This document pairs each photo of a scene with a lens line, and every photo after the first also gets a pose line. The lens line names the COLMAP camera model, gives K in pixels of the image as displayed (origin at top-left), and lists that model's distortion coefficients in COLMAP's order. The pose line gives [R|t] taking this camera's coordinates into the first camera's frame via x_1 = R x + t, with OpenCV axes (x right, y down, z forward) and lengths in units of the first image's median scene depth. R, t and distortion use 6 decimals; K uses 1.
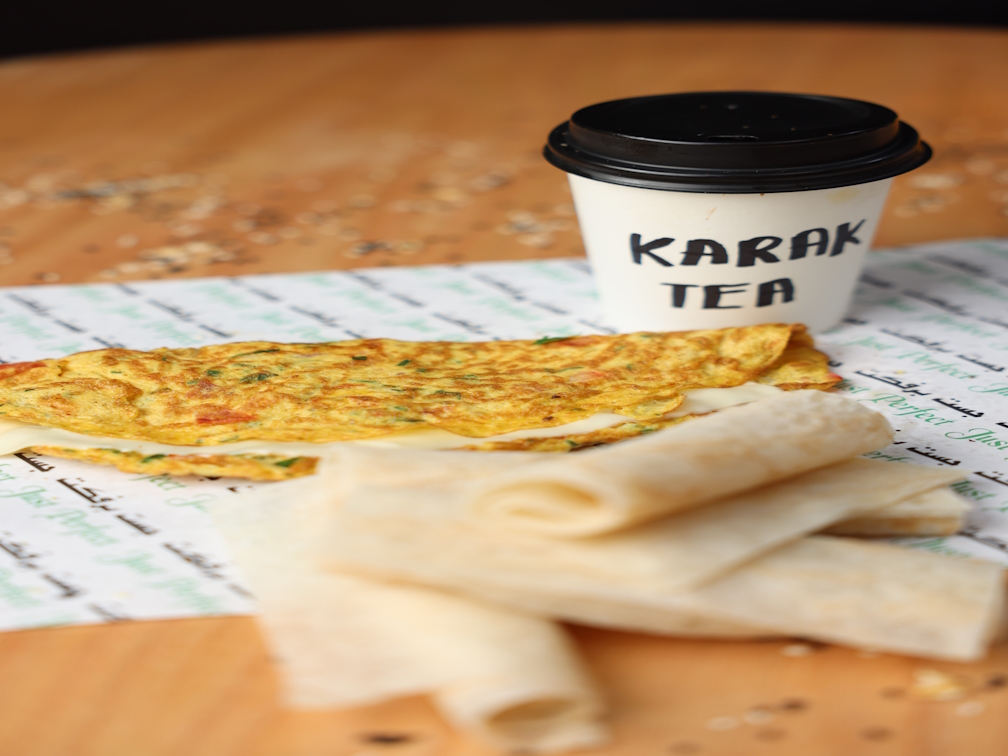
lens RADIAL K [[1948.0, 0, 504.0], [0, 1948.0, 378.0], [0, 0, 1]] dist [0.034797, 0.132948]
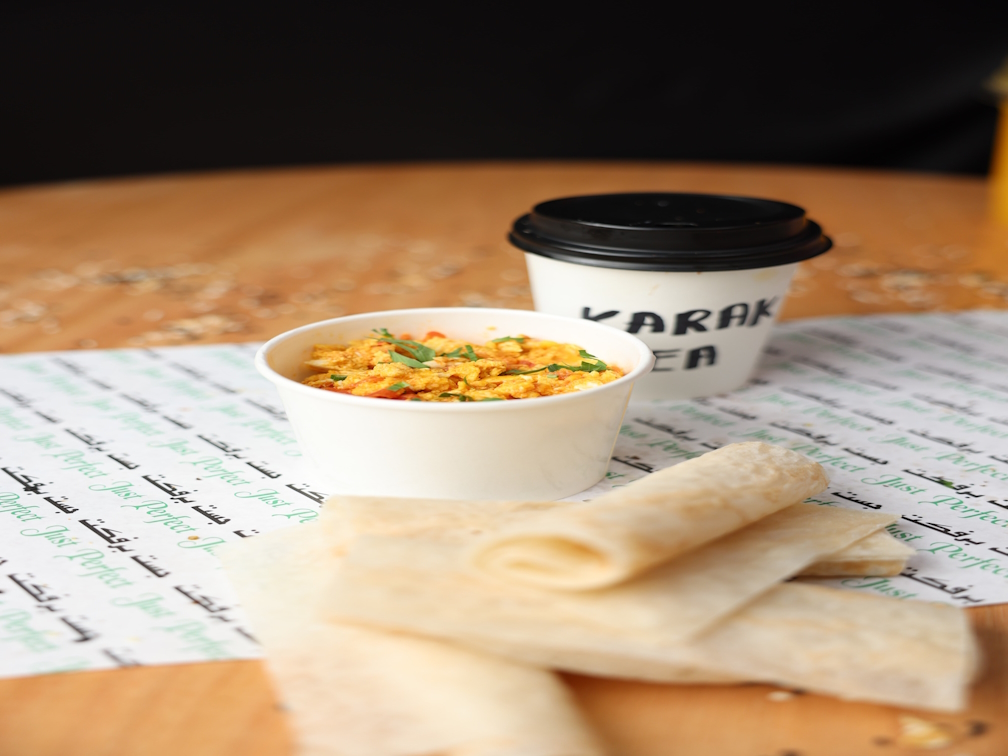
lens RADIAL K [[1365.4, 0, 504.0], [0, 1365.4, 378.0], [0, 0, 1]] dist [0.006045, -0.017241]
pose [[0.998543, 0.003898, 0.053815, -0.027778], [-0.002204, 0.999501, -0.031500, -0.005424], [-0.053911, 0.031336, 0.998054, 0.191761]]
